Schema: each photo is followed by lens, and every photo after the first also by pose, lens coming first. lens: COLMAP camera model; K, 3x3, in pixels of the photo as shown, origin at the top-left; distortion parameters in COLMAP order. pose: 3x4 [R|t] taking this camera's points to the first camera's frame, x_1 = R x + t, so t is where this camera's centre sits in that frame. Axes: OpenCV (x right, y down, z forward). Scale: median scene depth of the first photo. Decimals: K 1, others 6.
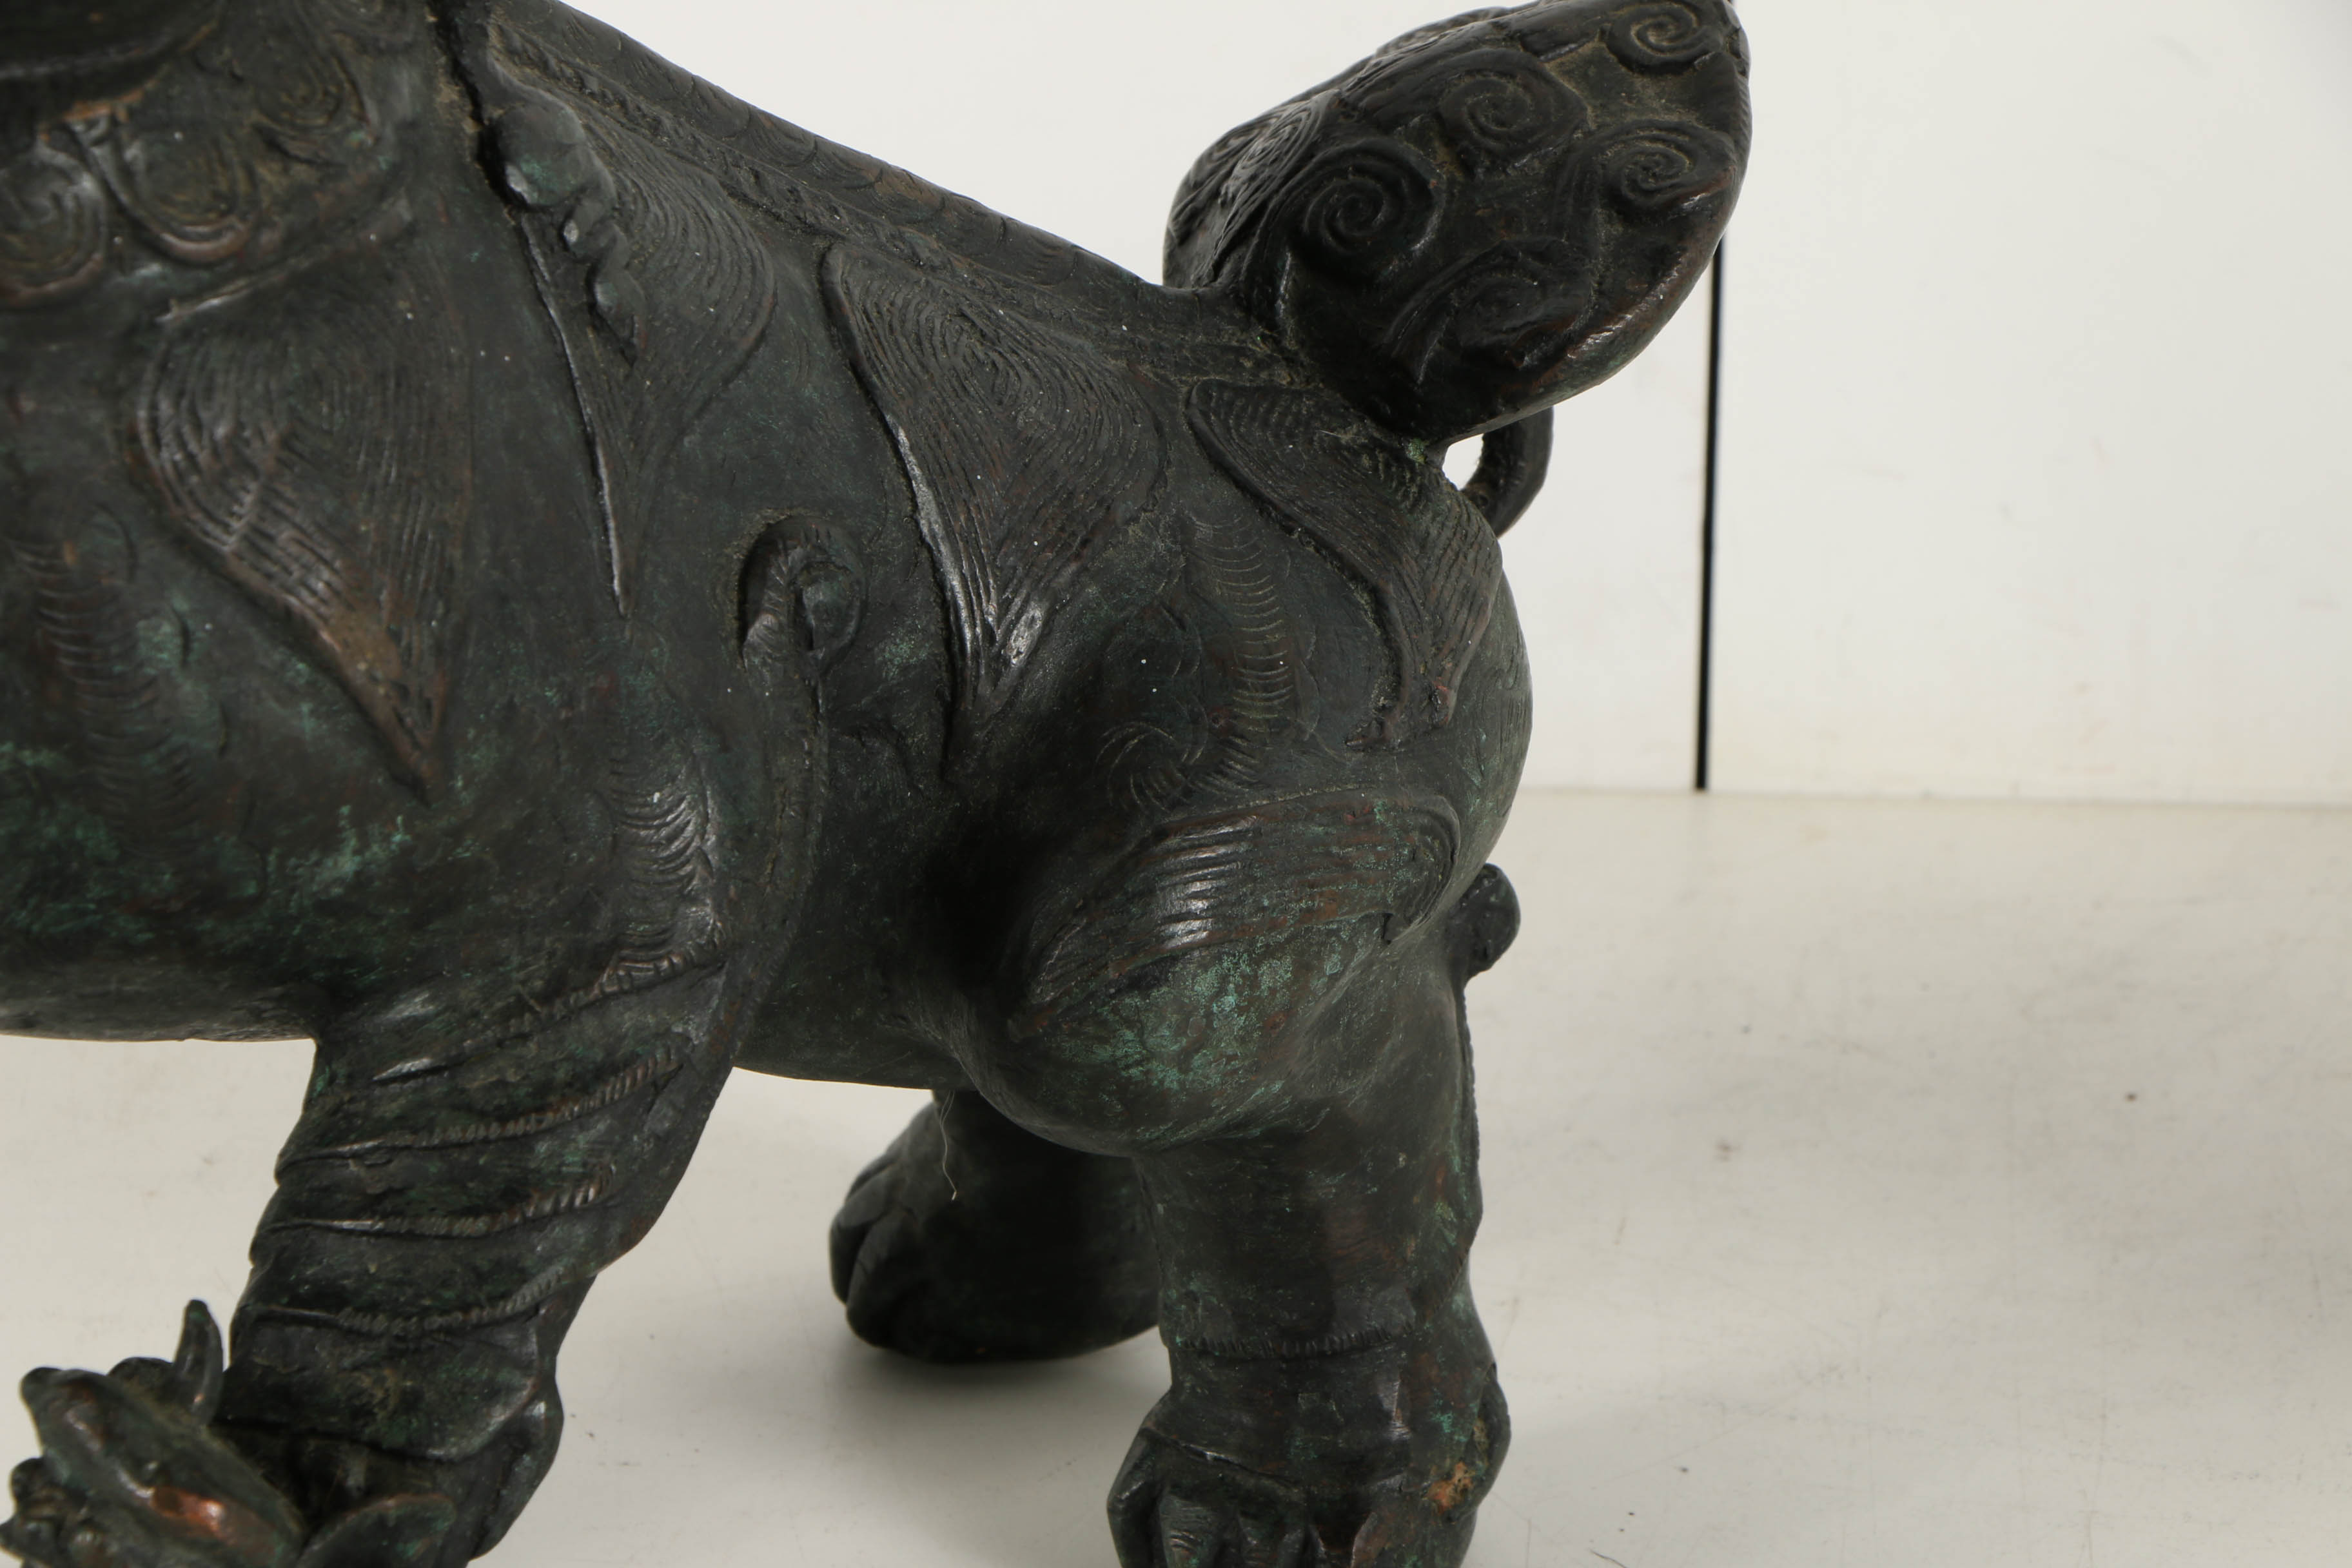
lens RADIAL K [[8925.8, 0, 1168.8], [0, 8925.8, 775.0], [0, 0, 1]] dist [0.640164, 0.000000]
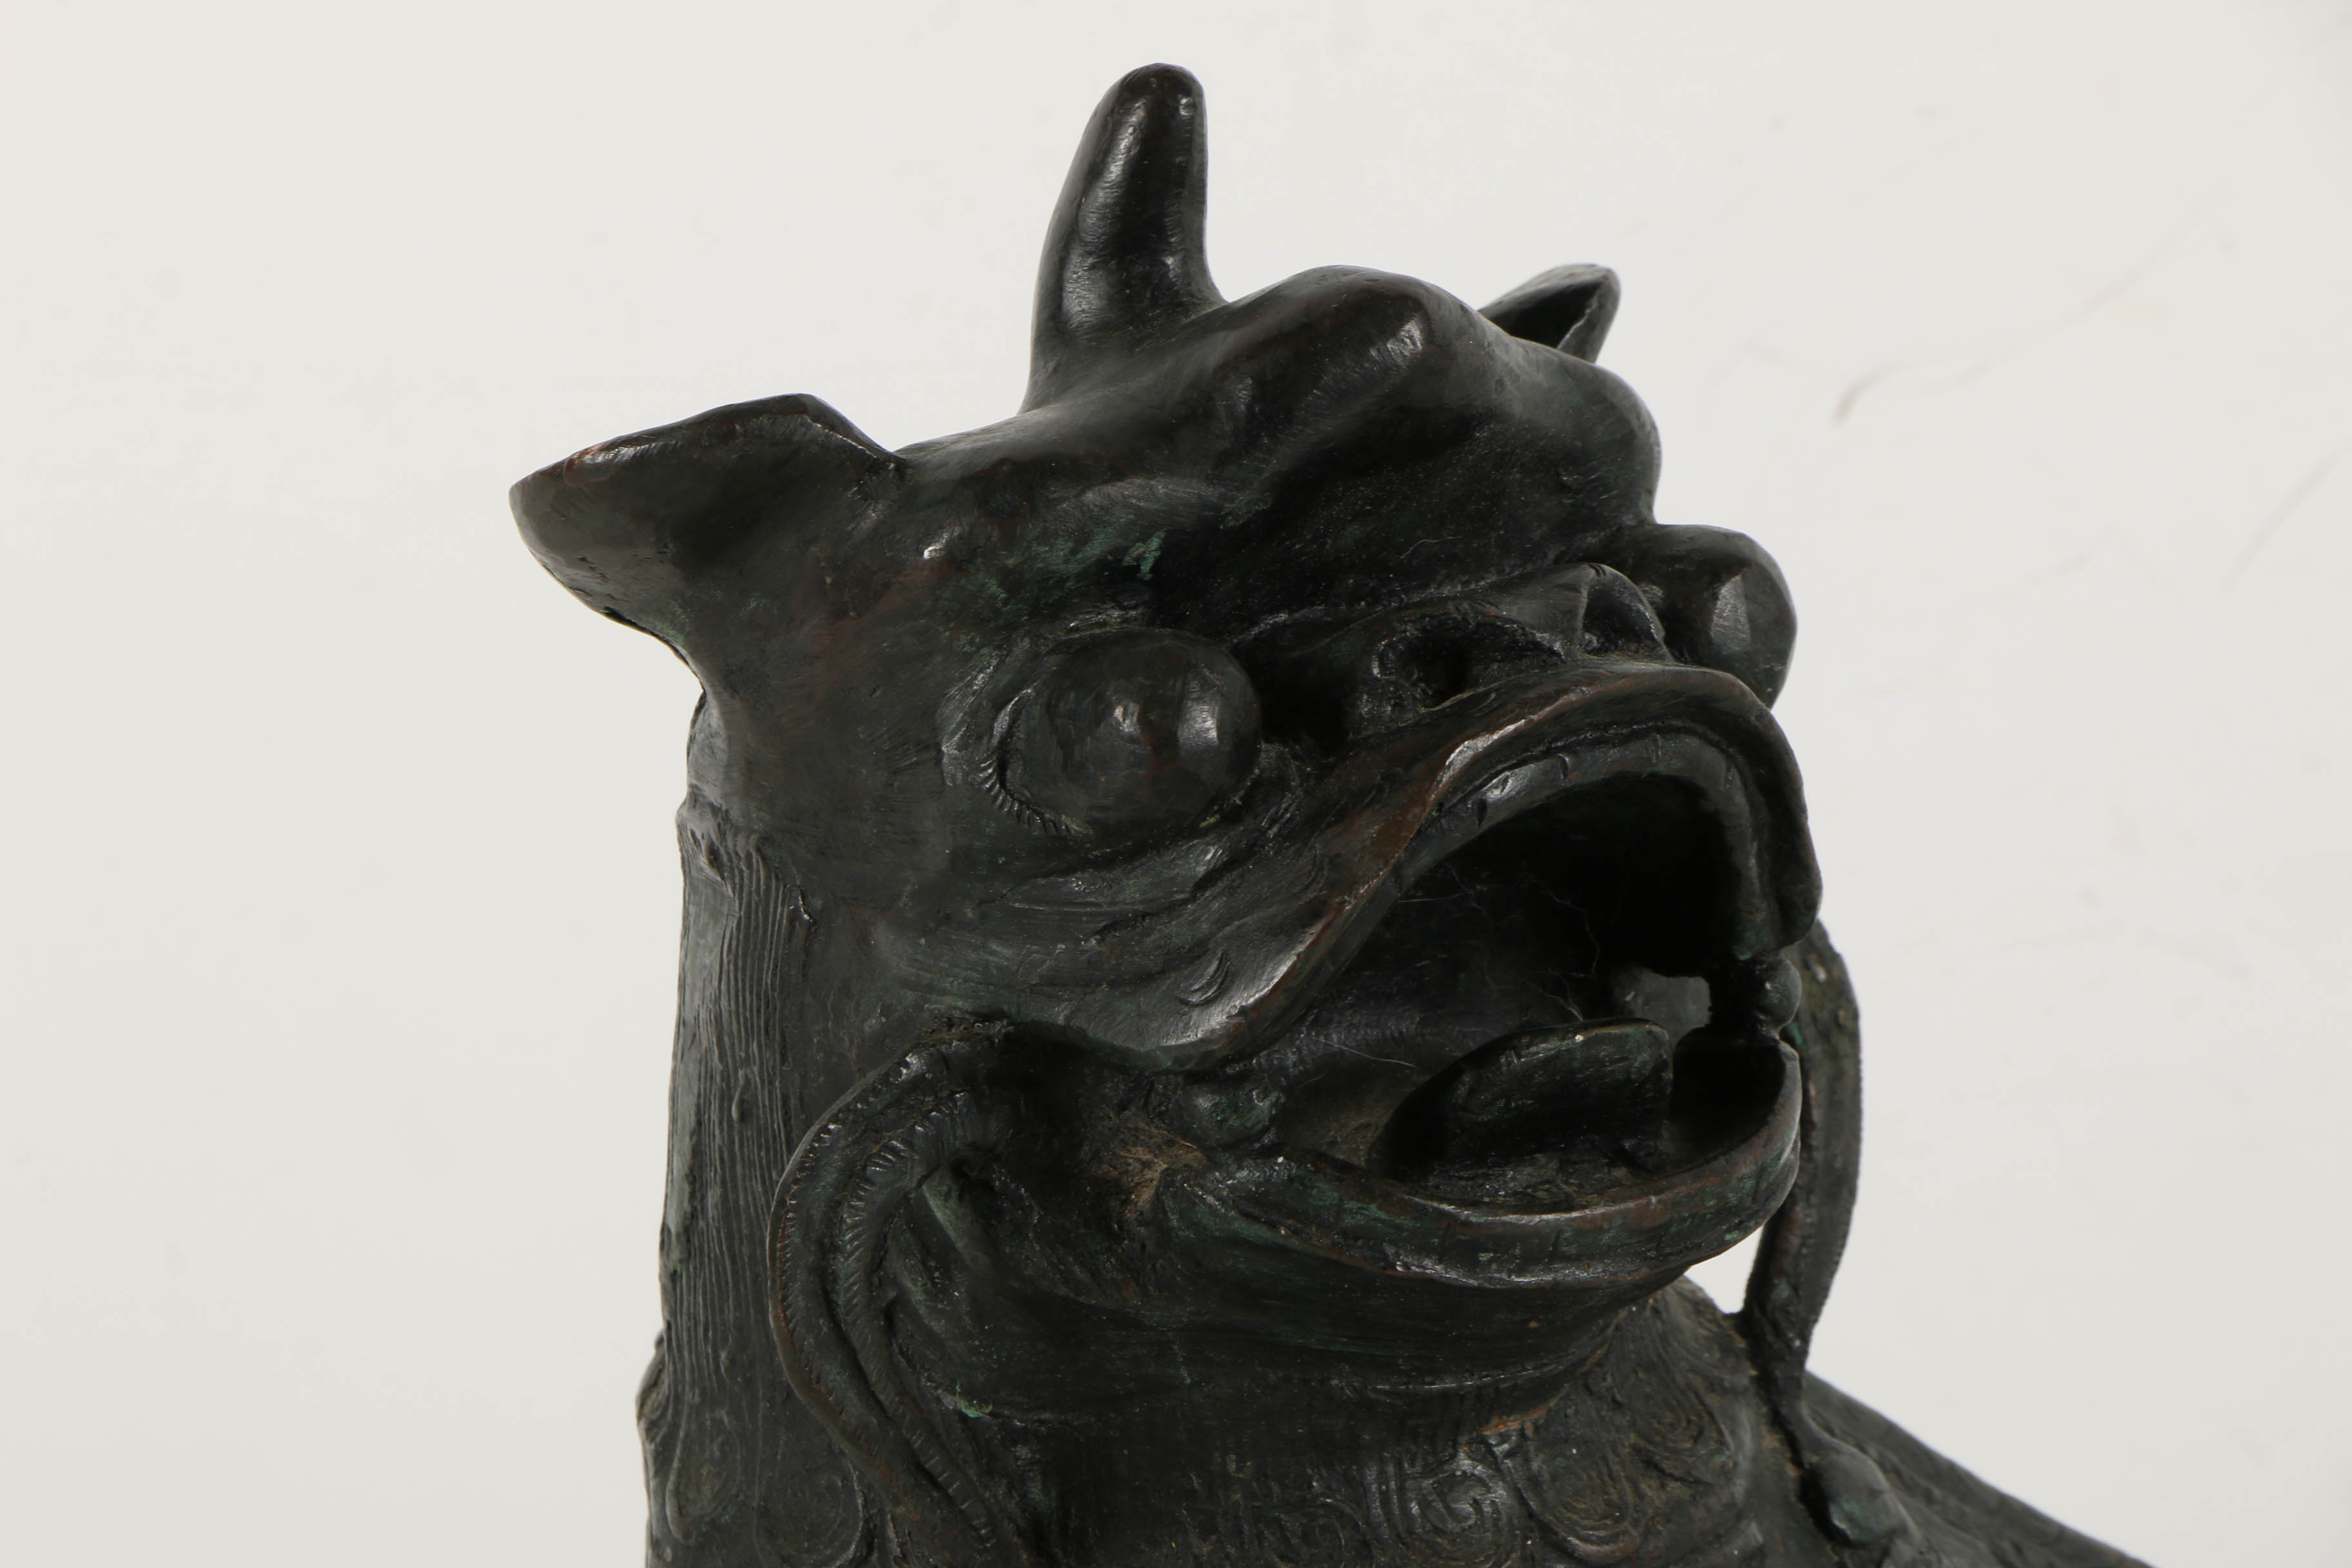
lens RADIAL K [[13238.1, 0, 1150.9], [0, 13238.1, 778.0], [0, 0, 1]] dist [0.955428, 0.000000]
pose [[0.999657, -0.025717, 0.004948, -0.165344], [0.026178, 0.975849, -0.216870, 0.195767], [0.000749, 0.216925, 0.976188, -0.585863]]
